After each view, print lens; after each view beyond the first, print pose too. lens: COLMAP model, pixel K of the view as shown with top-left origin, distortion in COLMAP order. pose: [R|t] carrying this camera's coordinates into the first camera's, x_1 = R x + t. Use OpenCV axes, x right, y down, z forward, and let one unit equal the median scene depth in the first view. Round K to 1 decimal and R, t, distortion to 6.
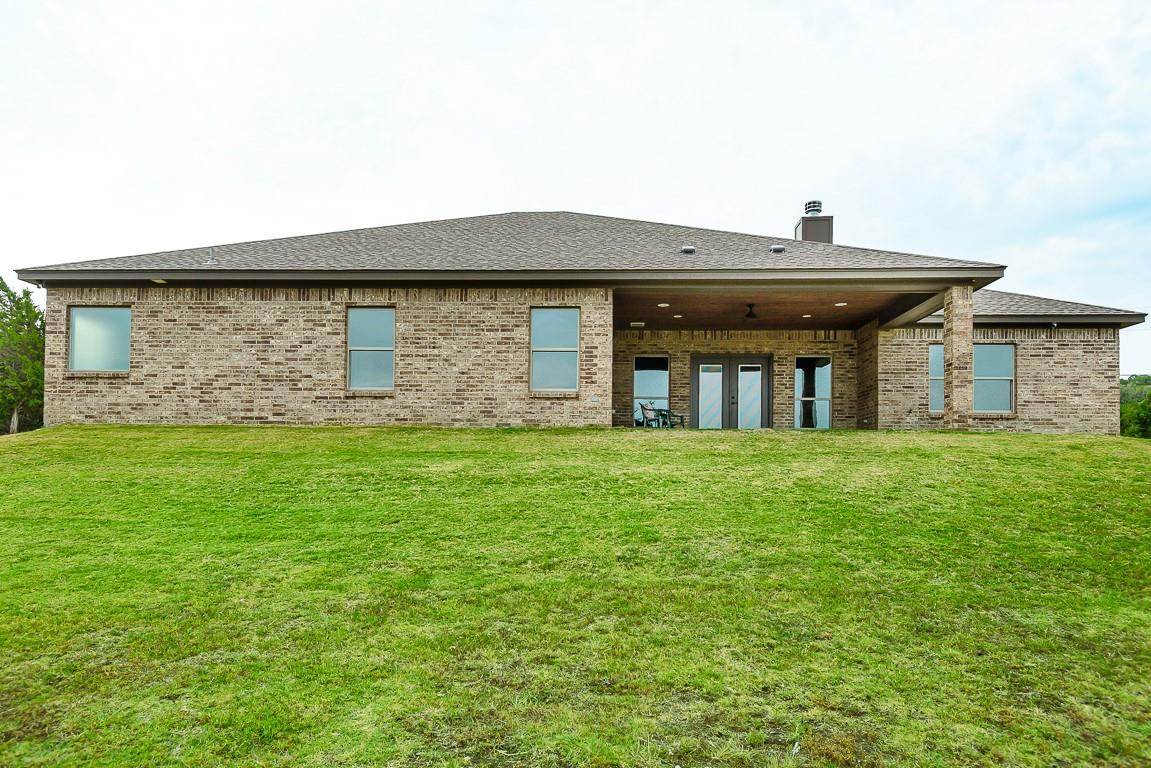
lens RADIAL K [[726.6, 0, 572.9], [0, 726.6, 435.9], [0, 0, 1]] dist [0.004437, -0.004353]
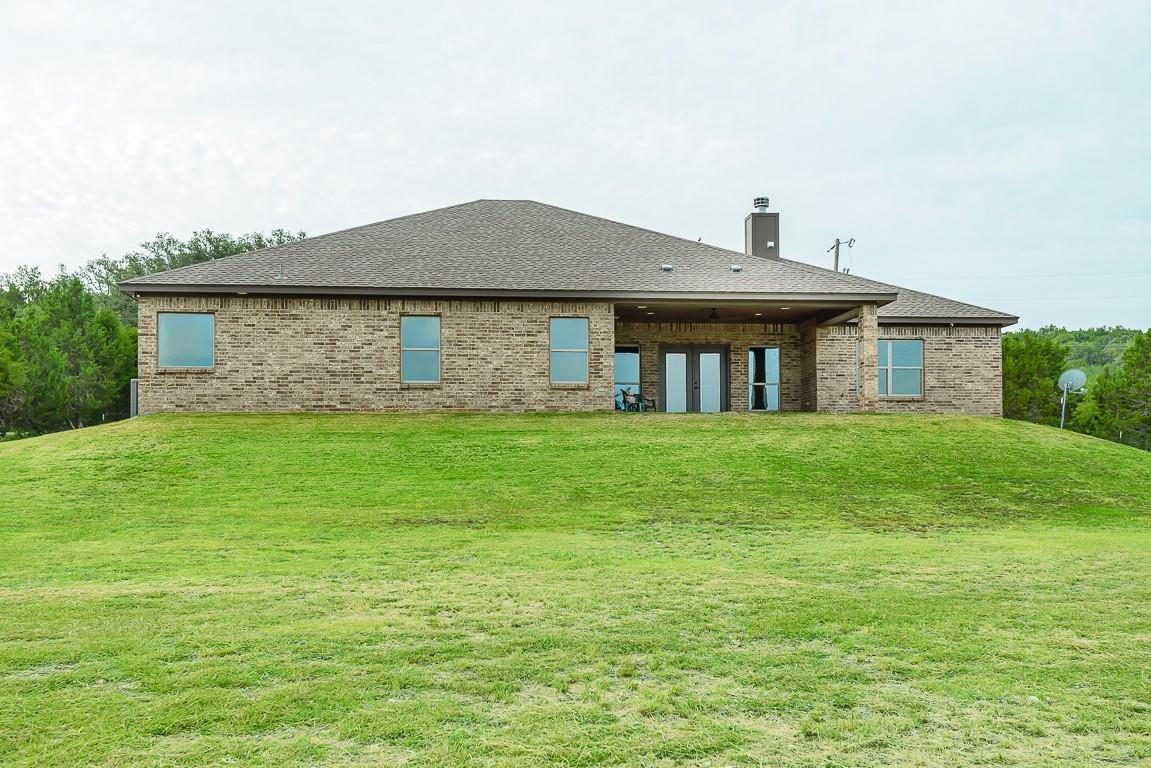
lens RADIAL K [[1159.2, 0, 575.1], [0, 1159.2, 387.2], [0, 0, 1]] dist [-0.023115, 0.000000]
pose [[0.986906, -0.004481, 0.161235, -0.332022], [0.008556, 0.999661, -0.024591, -0.005021], [-0.161070, 0.025649, 0.986610, -0.968545]]
